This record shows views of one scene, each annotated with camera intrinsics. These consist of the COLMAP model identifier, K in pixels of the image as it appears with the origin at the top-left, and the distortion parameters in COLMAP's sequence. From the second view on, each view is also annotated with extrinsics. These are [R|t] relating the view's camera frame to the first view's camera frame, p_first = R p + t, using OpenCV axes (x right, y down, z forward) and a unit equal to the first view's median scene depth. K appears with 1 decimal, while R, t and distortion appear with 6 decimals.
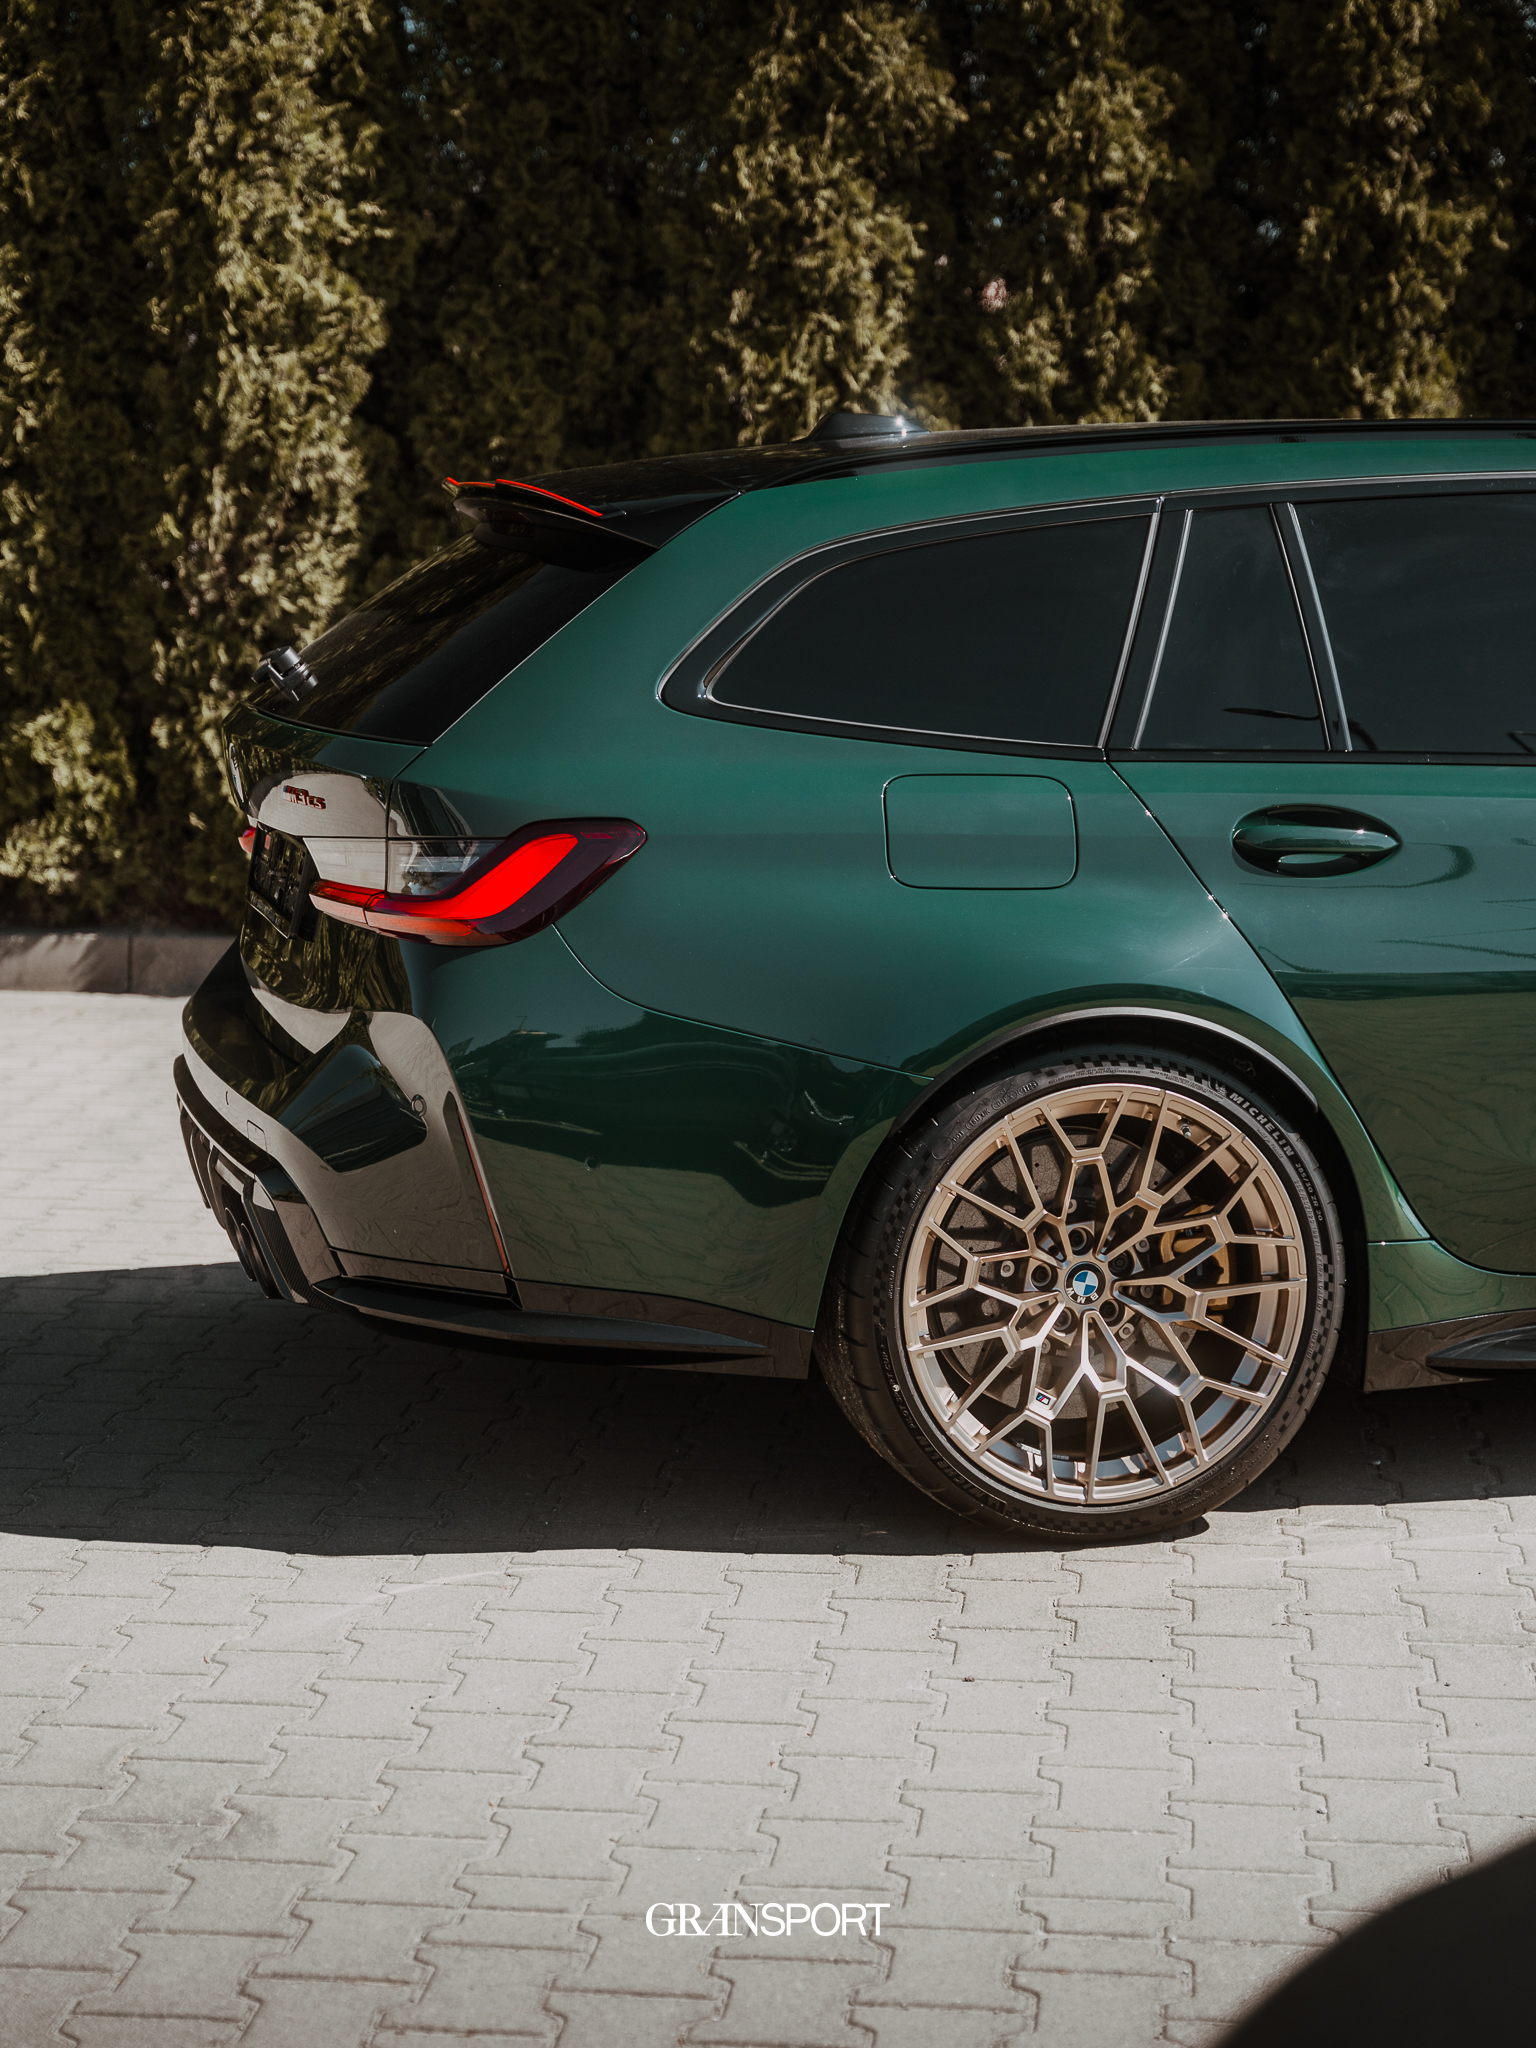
lens RADIAL K [[3586.0, 0, 768.0], [0, 3586.0, 1024.0], [0, 0, 1]] dist [-0.012903, -0.011099]
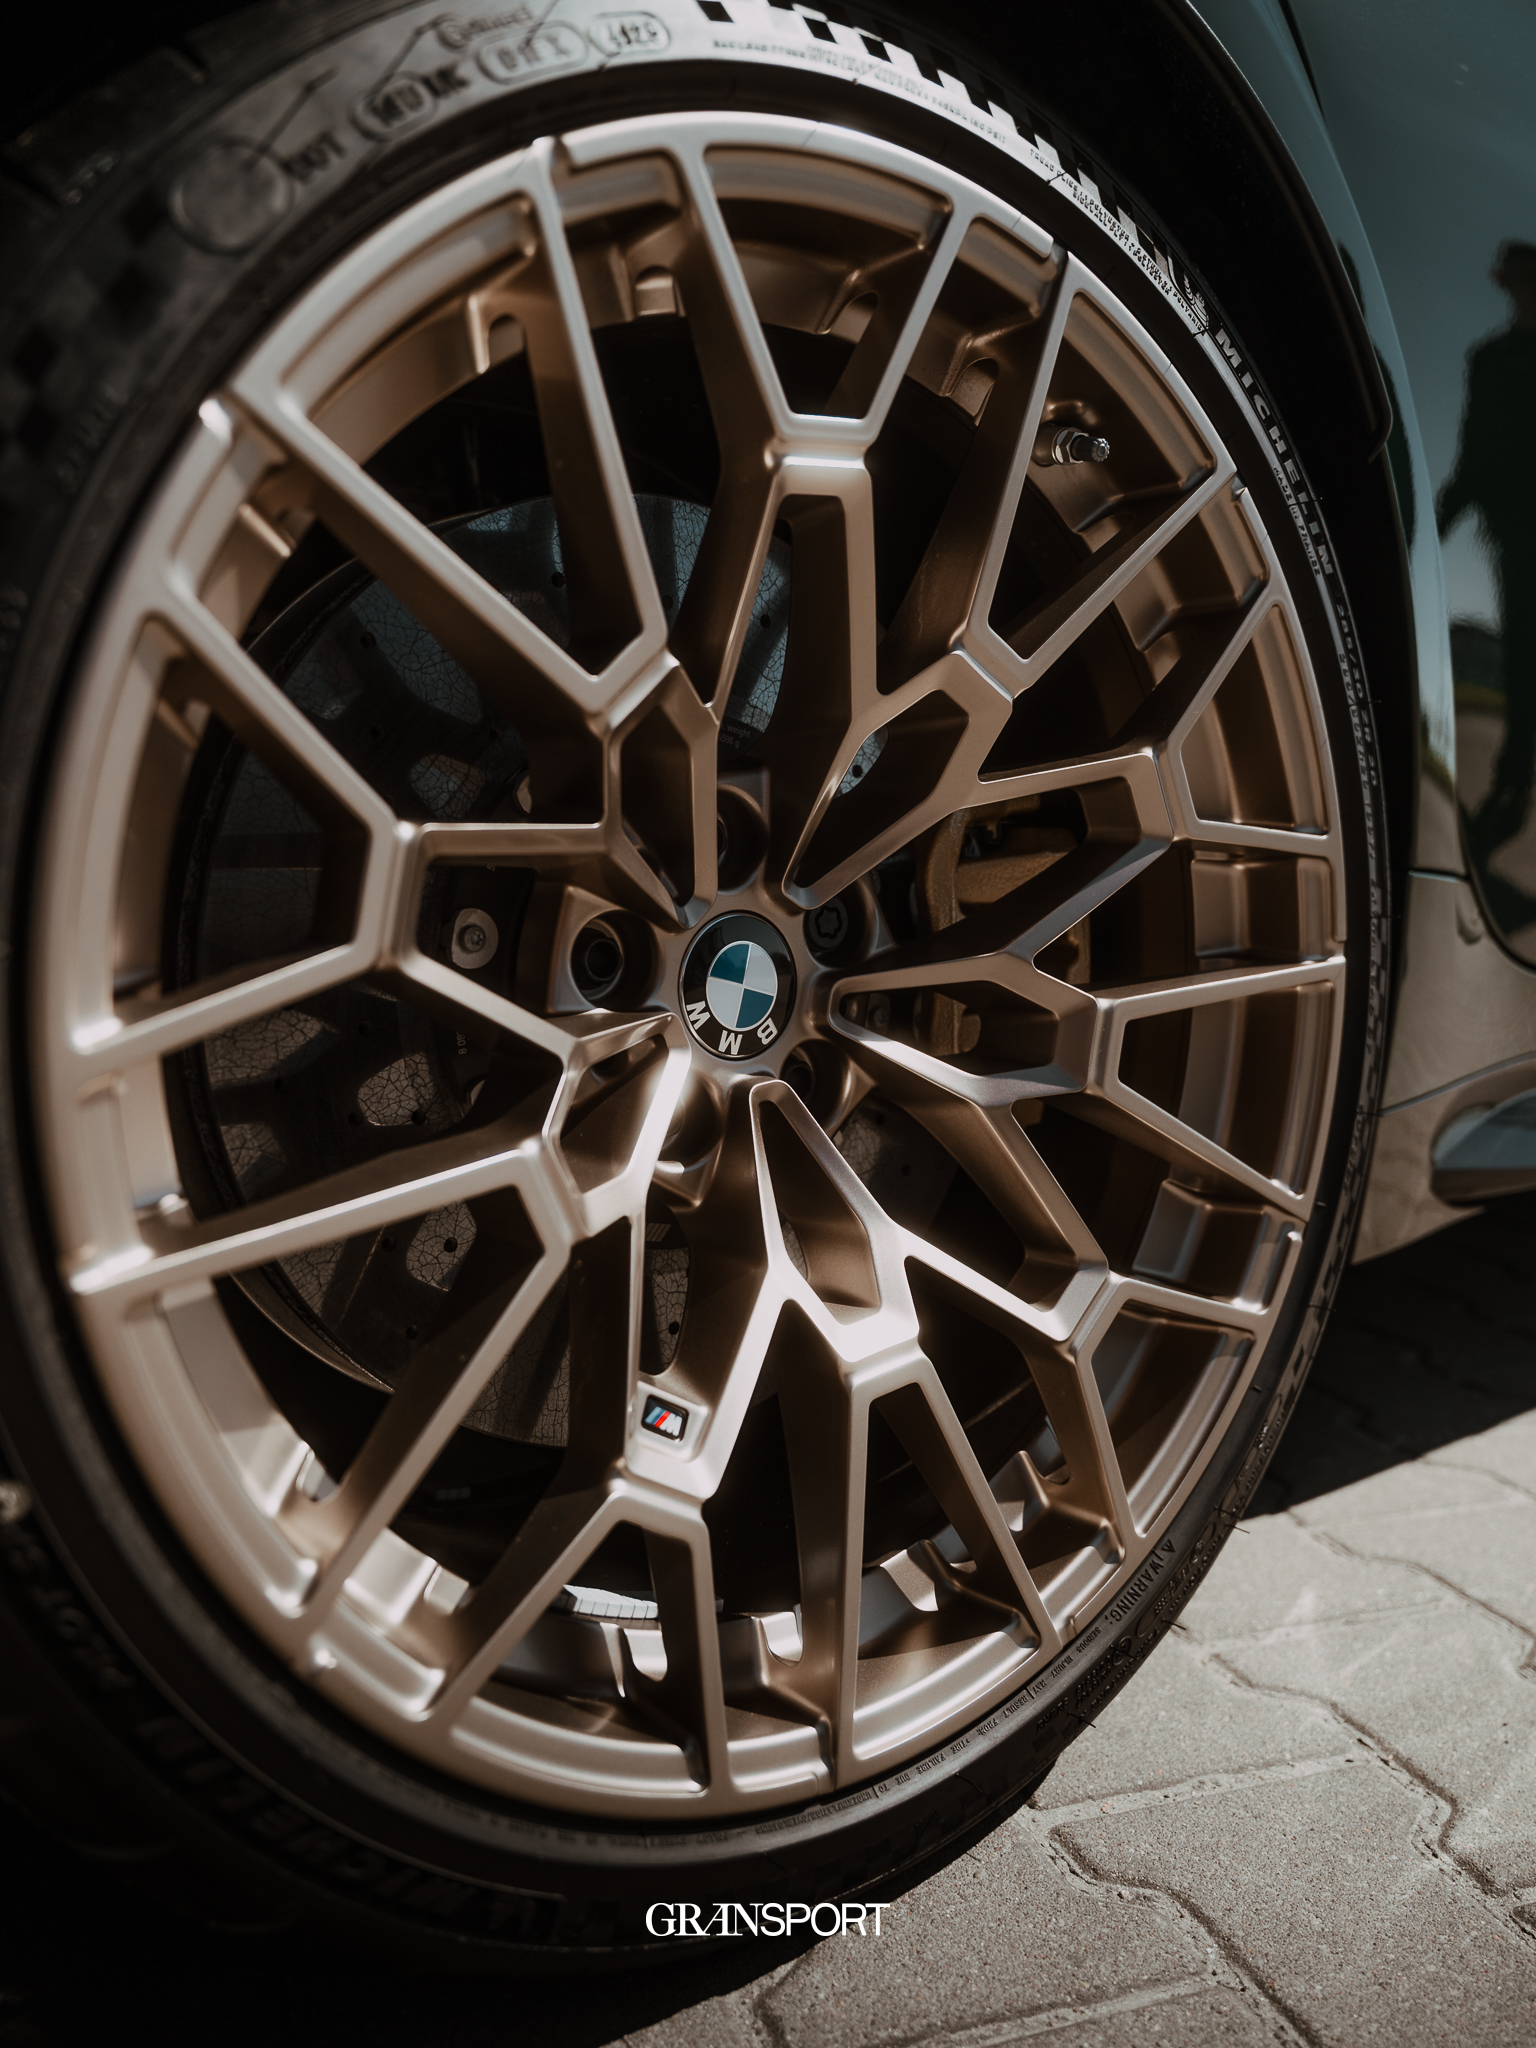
lens RADIAL K [[1508.9, 0, 768.0], [0, 1508.9, 1024.0], [0, 0, 1]] dist [-0.007103, -0.002599]
pose [[0.905026, -0.029674, 0.424320, 0.038390], [0.043360, 0.998803, -0.022633, 0.079228], [-0.423140, 0.038882, 0.905230, 0.898074]]
